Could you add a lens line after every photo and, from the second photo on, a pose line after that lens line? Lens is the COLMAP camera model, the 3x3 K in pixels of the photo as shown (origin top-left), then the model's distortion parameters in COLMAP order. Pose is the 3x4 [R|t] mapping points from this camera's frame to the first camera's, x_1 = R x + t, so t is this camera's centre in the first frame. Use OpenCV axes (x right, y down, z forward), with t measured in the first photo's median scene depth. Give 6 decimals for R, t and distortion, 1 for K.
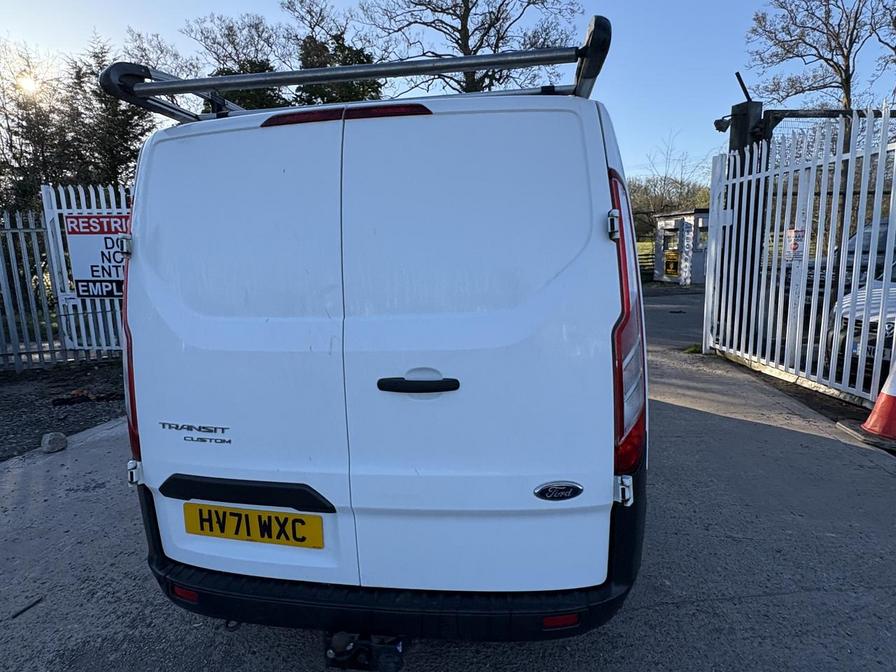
lens RADIAL K [[519.0, 0, 449.2], [0, 519.0, 329.6], [0, 0, 1]] dist [0.002592, -0.001581]
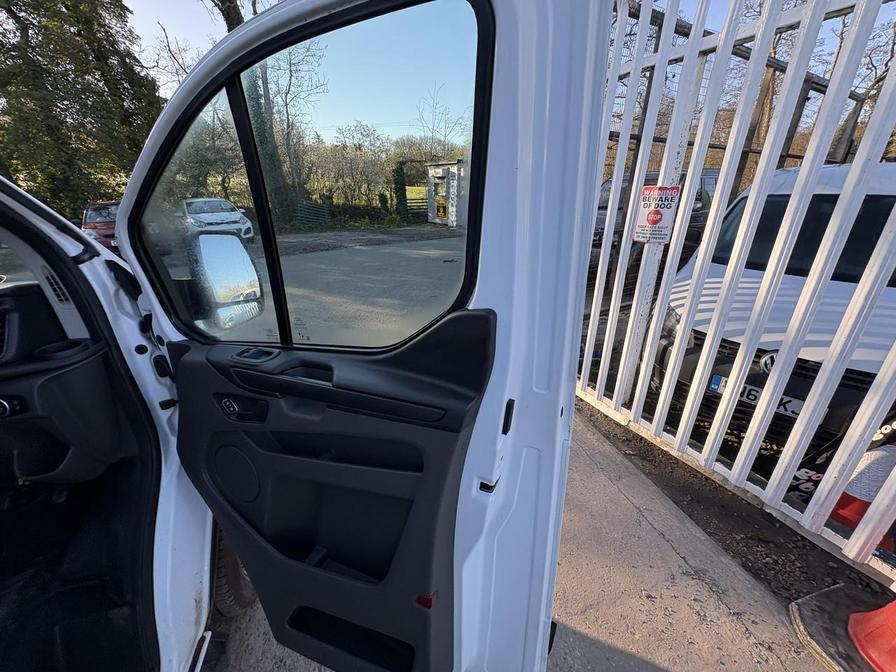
lens RADIAL K [[358.0, 0, 448.9], [0, 358.0, 336.7], [0, 0, 1]] dist [-0.001346, -0.000182]
pose [[0.909932, -0.131167, 0.393469, 0.281418], [0.035664, 0.969906, 0.240854, -0.131661], [-0.413220, -0.205128, 0.887227, 0.698254]]
